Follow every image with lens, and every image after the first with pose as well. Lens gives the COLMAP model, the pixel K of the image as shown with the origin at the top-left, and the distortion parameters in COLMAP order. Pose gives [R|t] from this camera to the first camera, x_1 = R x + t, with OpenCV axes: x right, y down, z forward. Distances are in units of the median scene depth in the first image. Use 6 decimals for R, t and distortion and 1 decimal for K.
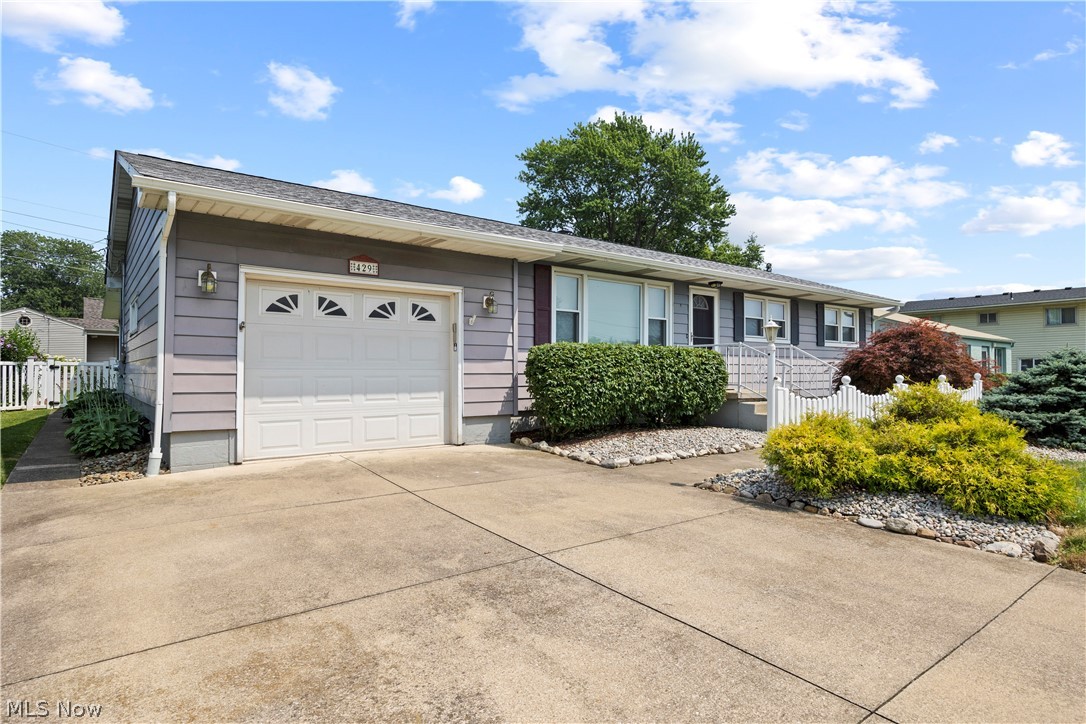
lens RADIAL K [[578.5, 0, 563.4], [0, 578.5, 368.1], [0, 0, 1]] dist [-0.002757, 0.000357]
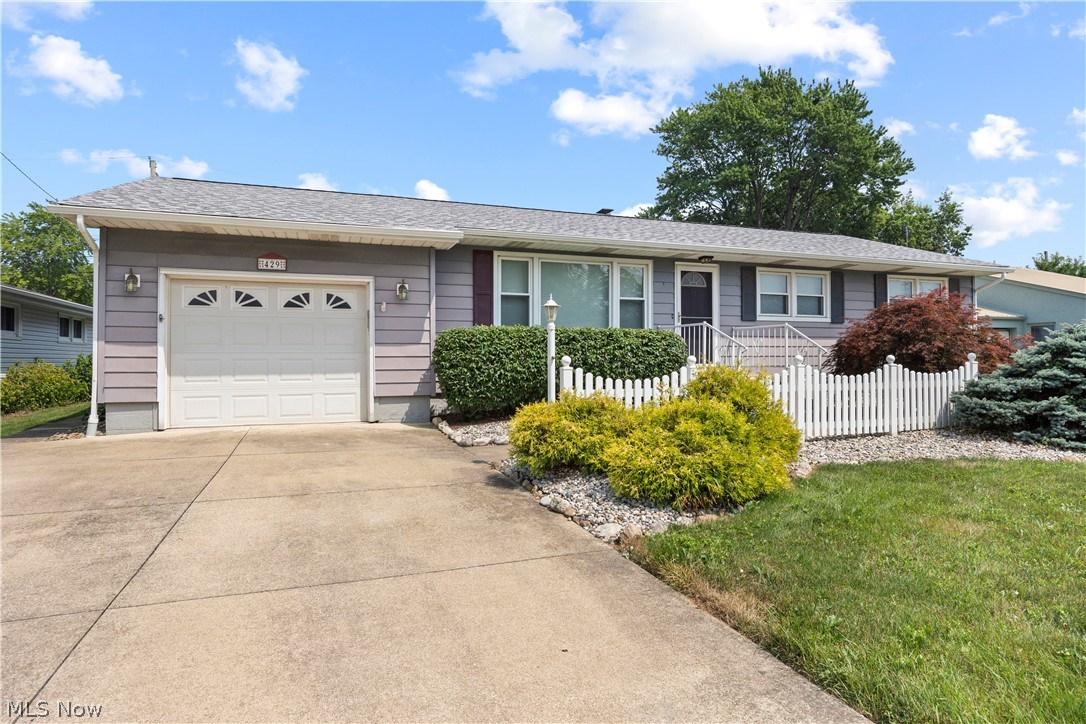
lens RADIAL K [[609.8, 0, 550.5], [0, 609.8, 363.6], [0, 0, 1]] dist [-0.006423, 0.000332]
pose [[0.957444, -0.003254, -0.288602, 0.457828], [0.007100, 0.999899, 0.012281, 0.010856], [0.288533, -0.013807, 0.957370, 0.002414]]
